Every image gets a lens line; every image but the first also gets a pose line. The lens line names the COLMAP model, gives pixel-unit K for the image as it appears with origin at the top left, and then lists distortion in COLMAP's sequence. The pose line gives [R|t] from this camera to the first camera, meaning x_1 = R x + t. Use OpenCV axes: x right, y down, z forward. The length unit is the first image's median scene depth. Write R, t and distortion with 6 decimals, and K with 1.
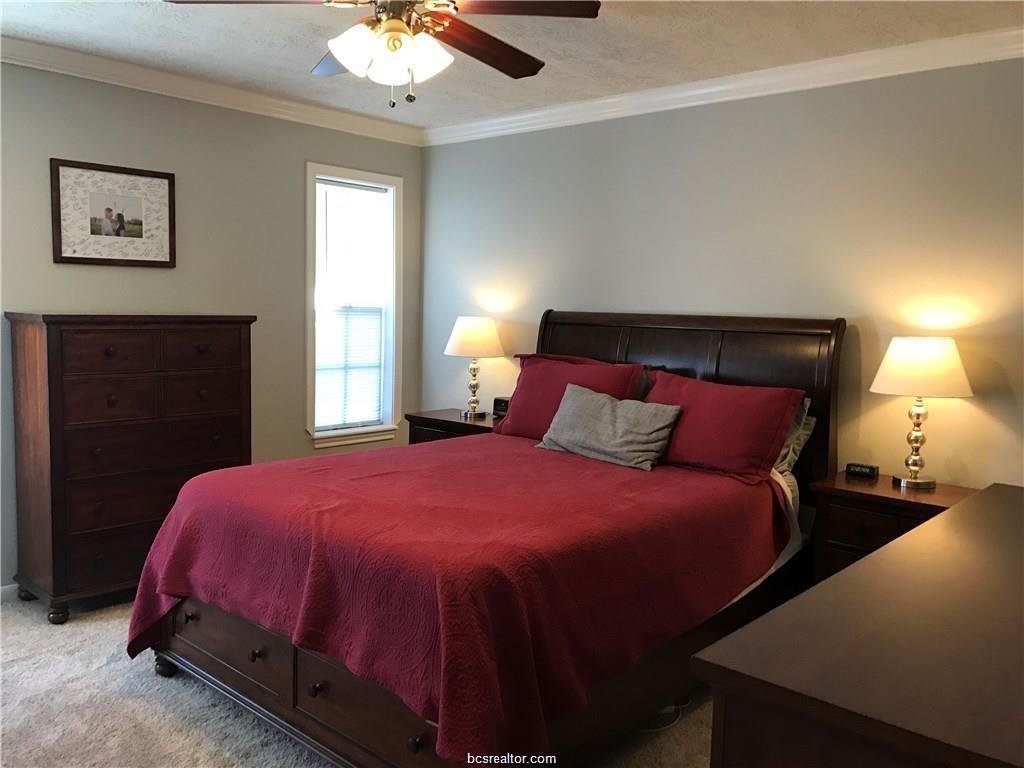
lens RADIAL K [[827.8, 0, 511.7], [0, 827.8, 383.5], [0, 0, 1]] dist [0.043687, -0.040754]
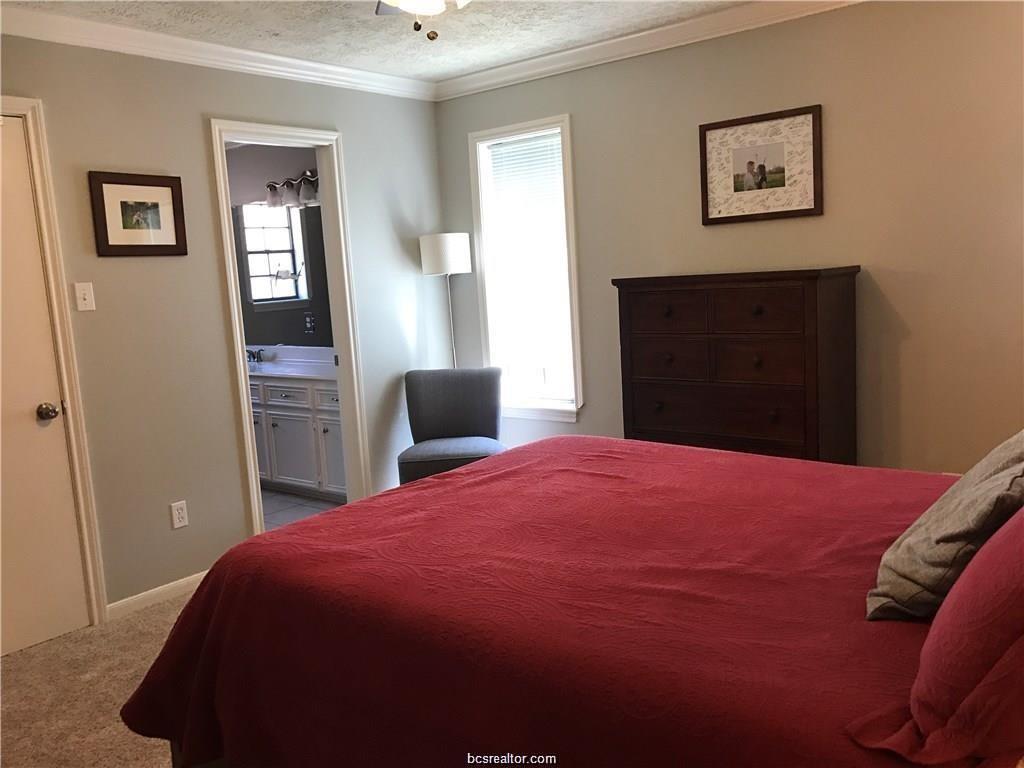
lens RADIAL K [[827.8, 0, 512.1], [0, 827.8, 381.8], [0, 0, 1]] dist [0.043687, -0.040754]
pose [[0.069288, 0.108254, -0.991706, 0.481427], [-0.046118, 0.993380, 0.105215, -0.044915], [0.996530, 0.038445, 0.073821, 0.660655]]
